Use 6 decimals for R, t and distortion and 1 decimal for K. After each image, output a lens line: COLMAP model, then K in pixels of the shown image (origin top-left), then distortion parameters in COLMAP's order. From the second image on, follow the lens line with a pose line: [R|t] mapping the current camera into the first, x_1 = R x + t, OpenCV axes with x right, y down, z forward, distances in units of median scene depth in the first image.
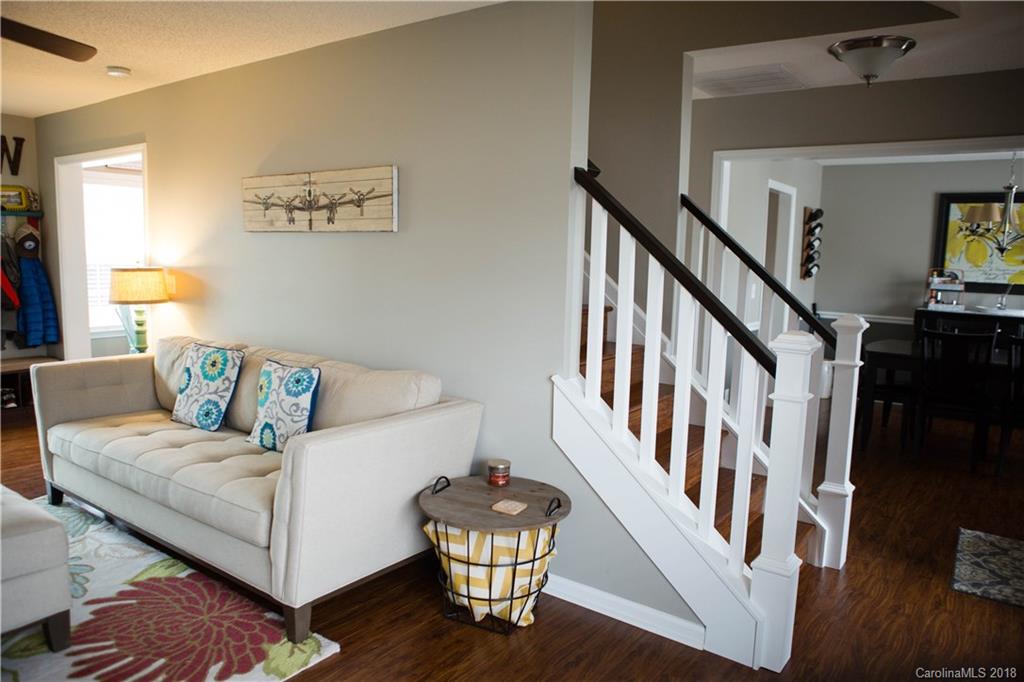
lens RADIAL K [[716.2, 0, 512.0], [0, 716.2, 341.0], [0, 0, 1]] dist [-0.100676, 0.078335]
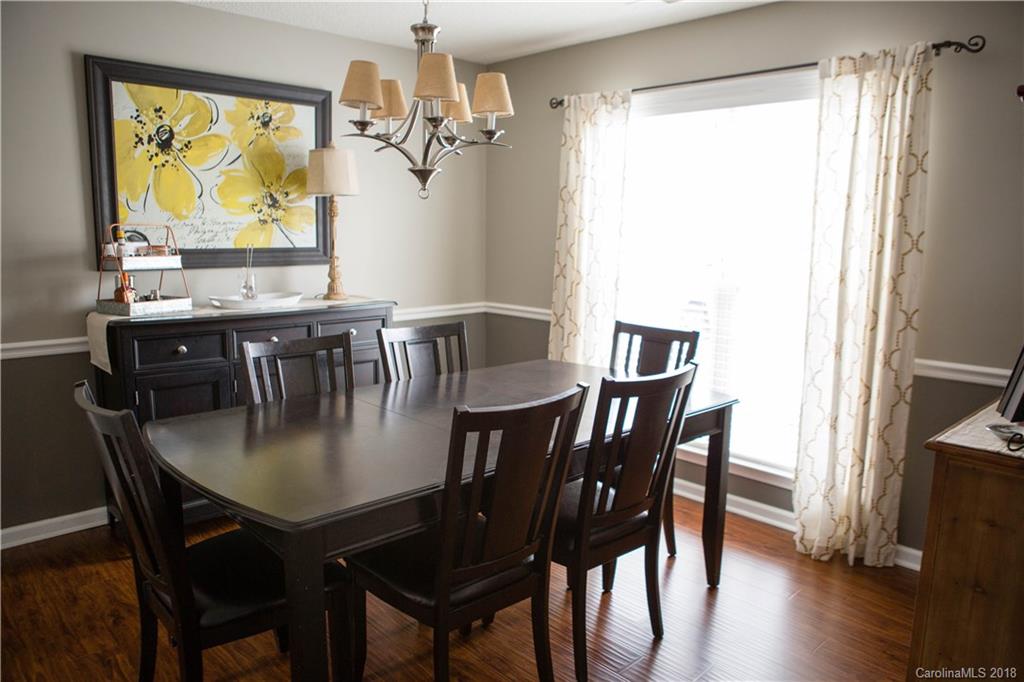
lens RADIAL K [[716.2, 0, 512.0], [0, 716.2, 341.0], [0, 0, 1]] dist [-0.100676, 0.078335]
pose [[0.179223, -0.173119, 0.968457, 0.206583], [0.117104, 0.981151, 0.153717, -0.069343], [-0.976814, 0.085861, 0.196118, 0.673599]]
